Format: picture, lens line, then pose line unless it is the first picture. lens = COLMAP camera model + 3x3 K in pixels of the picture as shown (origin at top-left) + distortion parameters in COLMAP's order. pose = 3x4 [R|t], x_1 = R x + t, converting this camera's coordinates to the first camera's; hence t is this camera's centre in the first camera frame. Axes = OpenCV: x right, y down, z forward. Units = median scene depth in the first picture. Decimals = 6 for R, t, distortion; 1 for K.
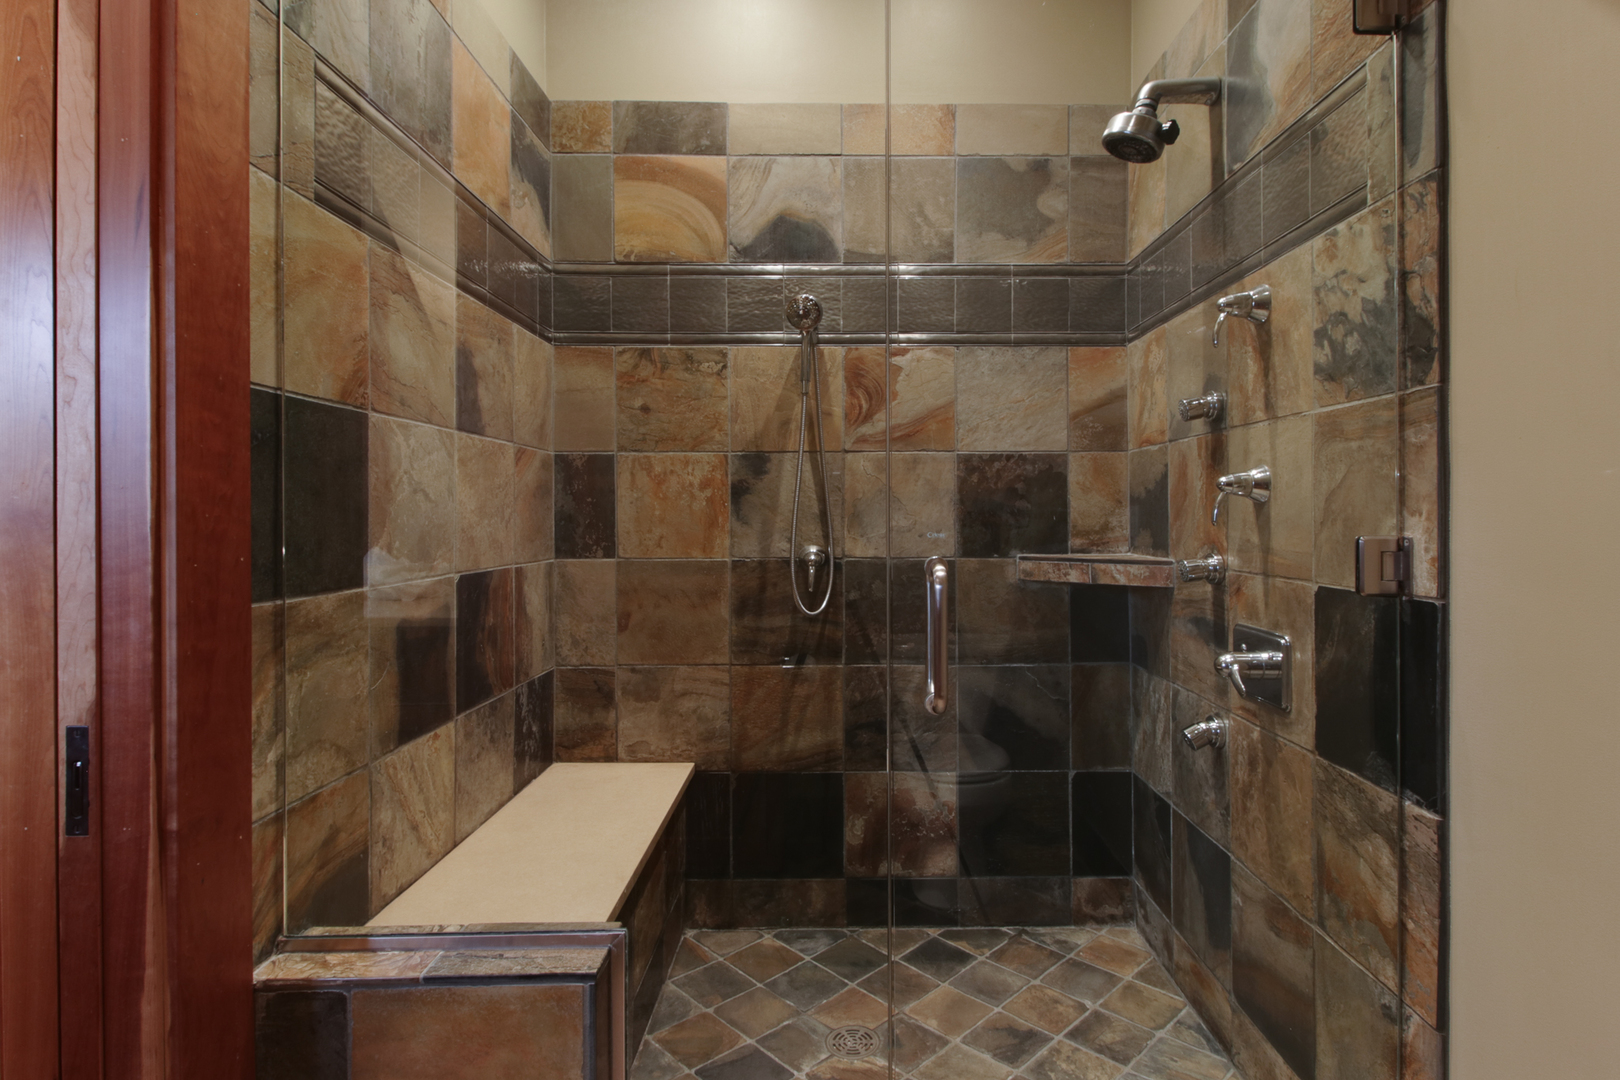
lens RADIAL K [[891.4, 0, 861.4], [0, 891.4, 523.1], [0, 0, 1]] dist [0.034789, -0.023619]
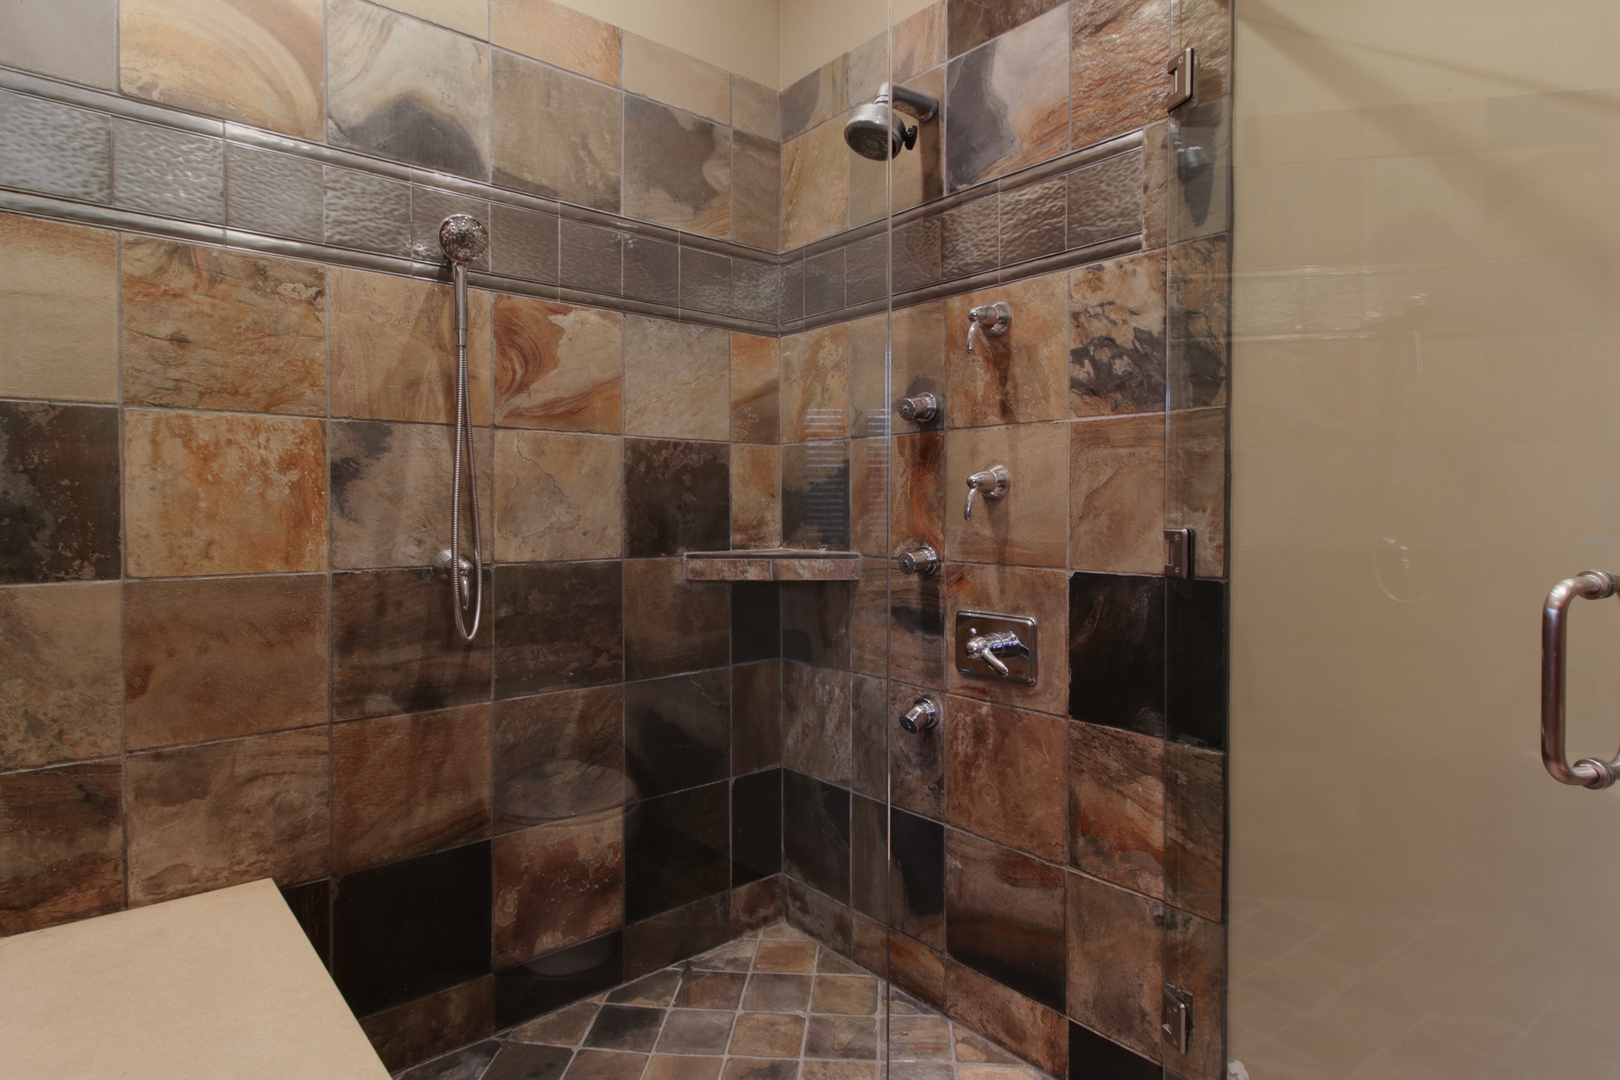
lens RADIAL K [[891.4, 0, 861.4], [0, 891.4, 523.1], [0, 0, 1]] dist [0.034789, -0.023619]
pose [[0.759787, -0.009043, 0.650109, -0.290333], [0.003210, 0.999943, 0.010158, -0.003546], [-0.650164, -0.005631, 0.759773, 0.200443]]
